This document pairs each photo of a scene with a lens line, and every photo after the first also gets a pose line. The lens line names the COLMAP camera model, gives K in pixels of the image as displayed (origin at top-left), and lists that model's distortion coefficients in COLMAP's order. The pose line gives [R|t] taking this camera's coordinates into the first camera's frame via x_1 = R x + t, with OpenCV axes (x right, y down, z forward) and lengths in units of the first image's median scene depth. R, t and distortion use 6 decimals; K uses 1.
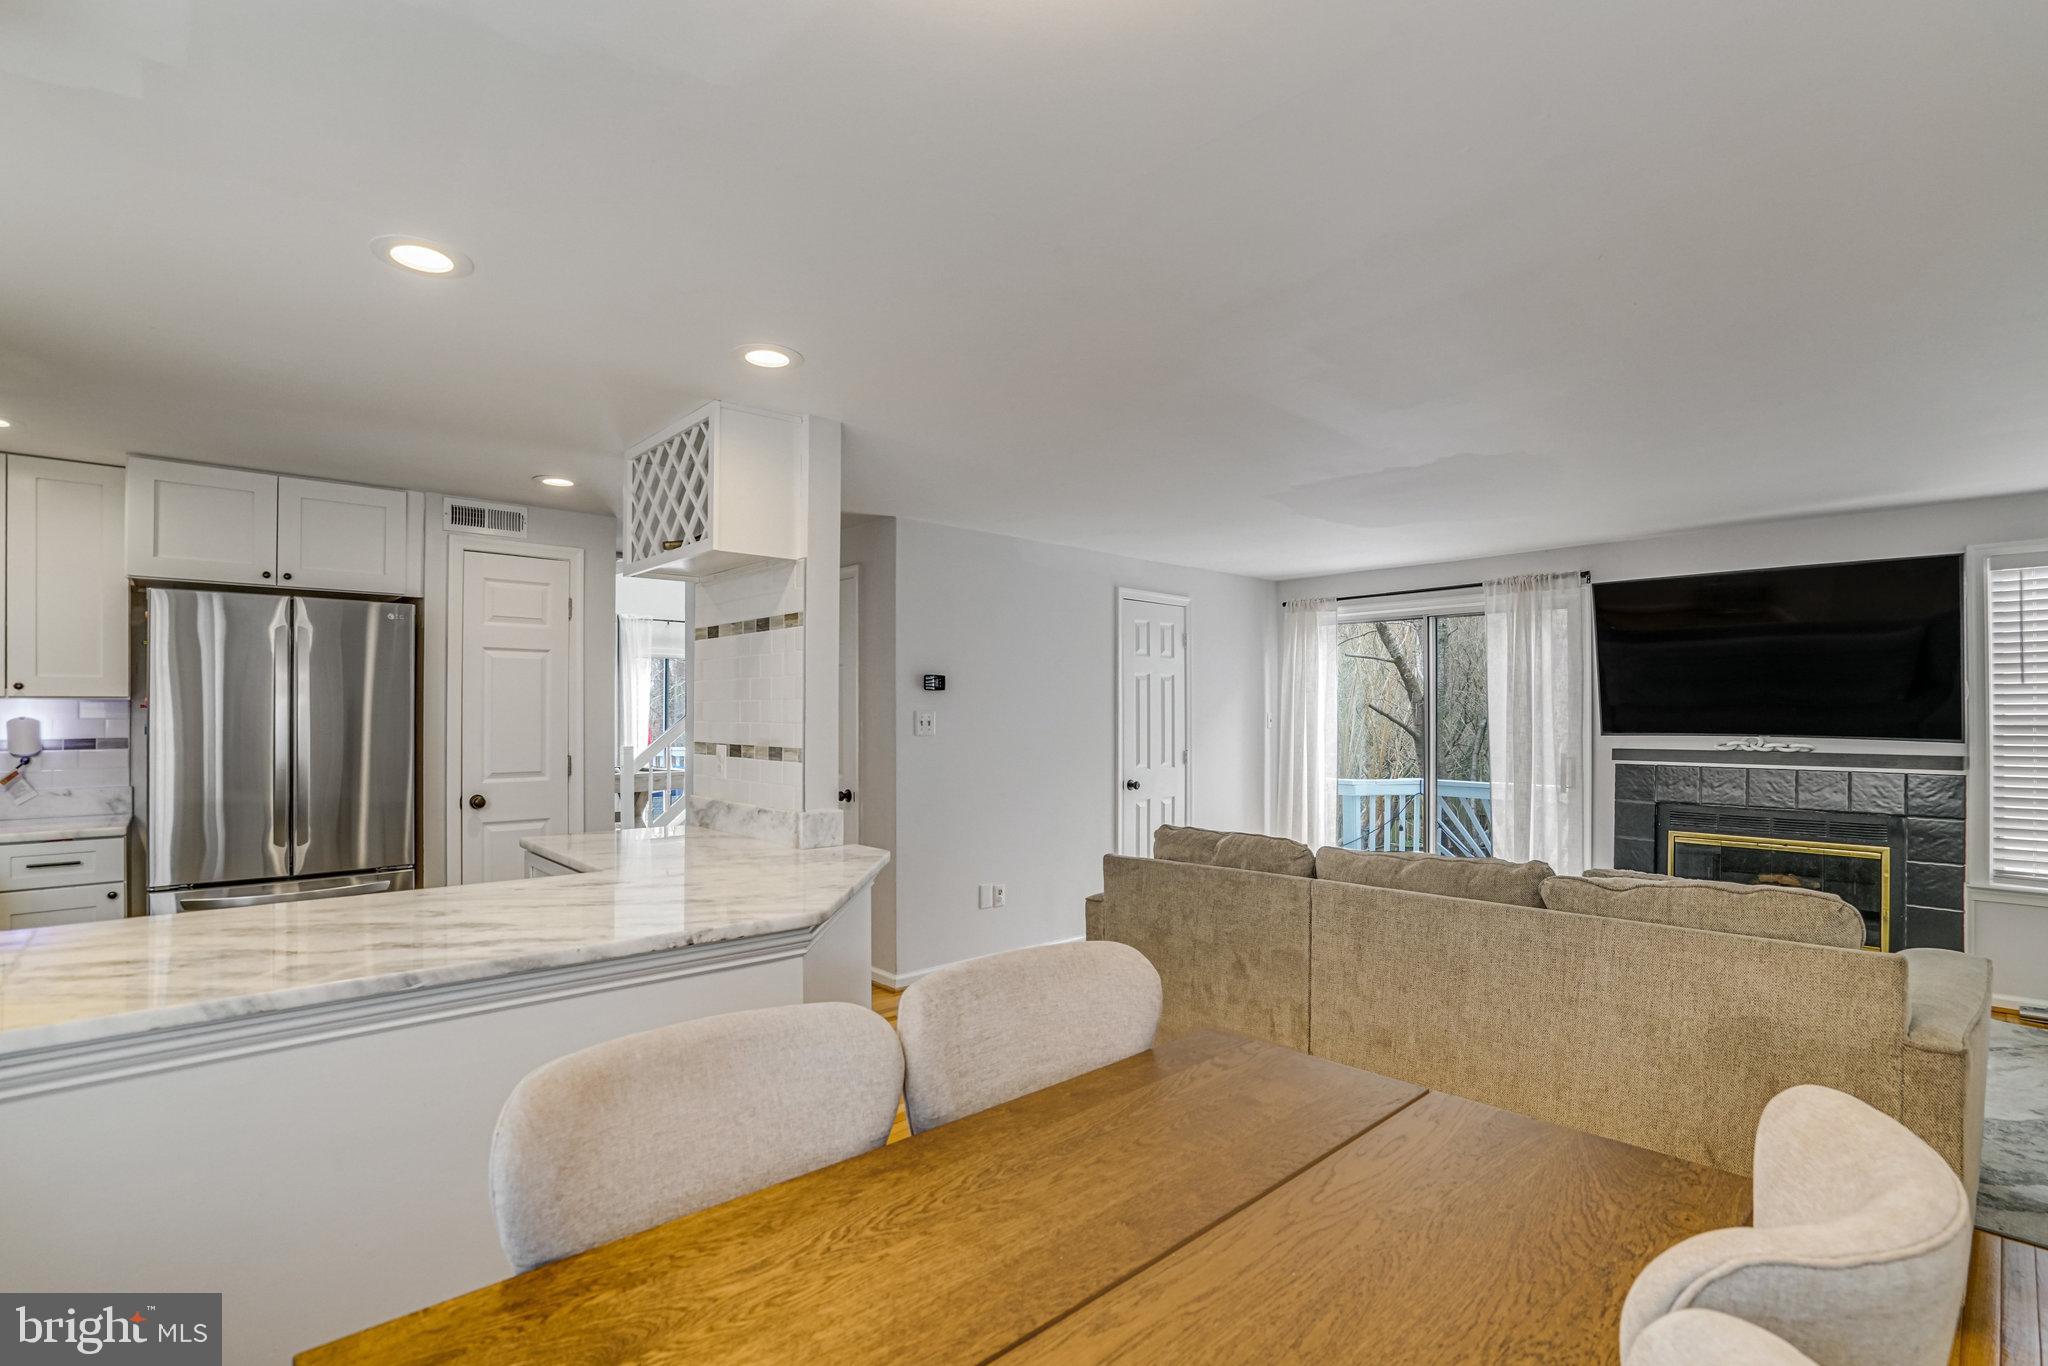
lens RADIAL K [[936.9, 0, 1016.4], [0, 936.9, 714.1], [0, 0, 1]] dist [-0.033168, 0.011498]
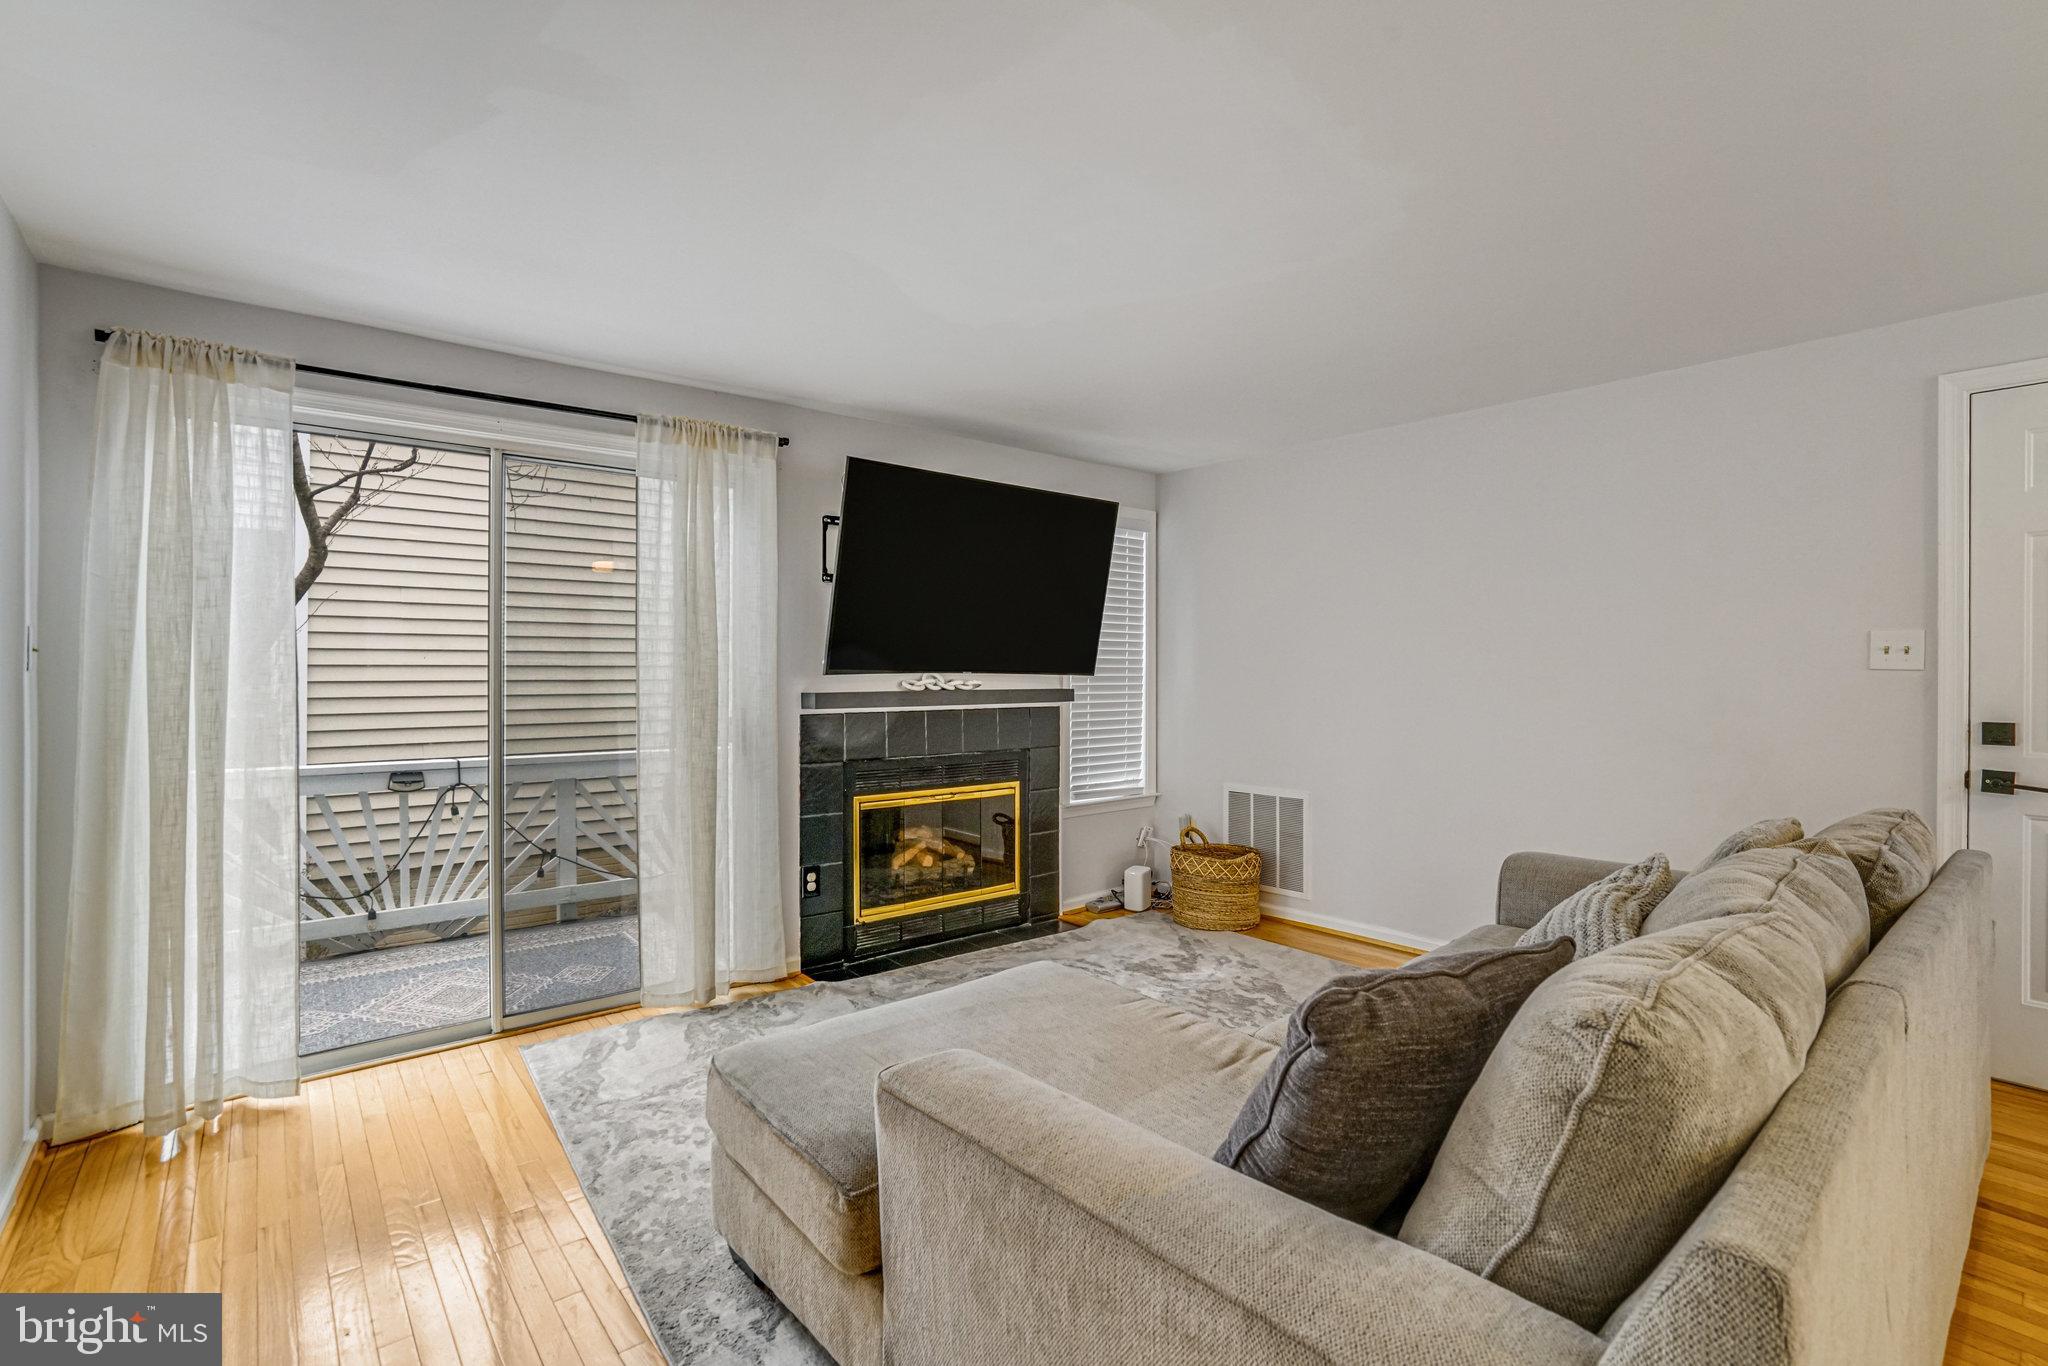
lens RADIAL K [[936.9, 0, 1014.1], [0, 936.9, 666.7], [0, 0, 1]] dist [-0.033168, 0.011498]
pose [[0.052450, 0.003193, 0.998618, -0.088710], [0.000631, 0.999995, -0.003230, 0.023568], [-0.998623, 0.000800, 0.052448, 1.012611]]
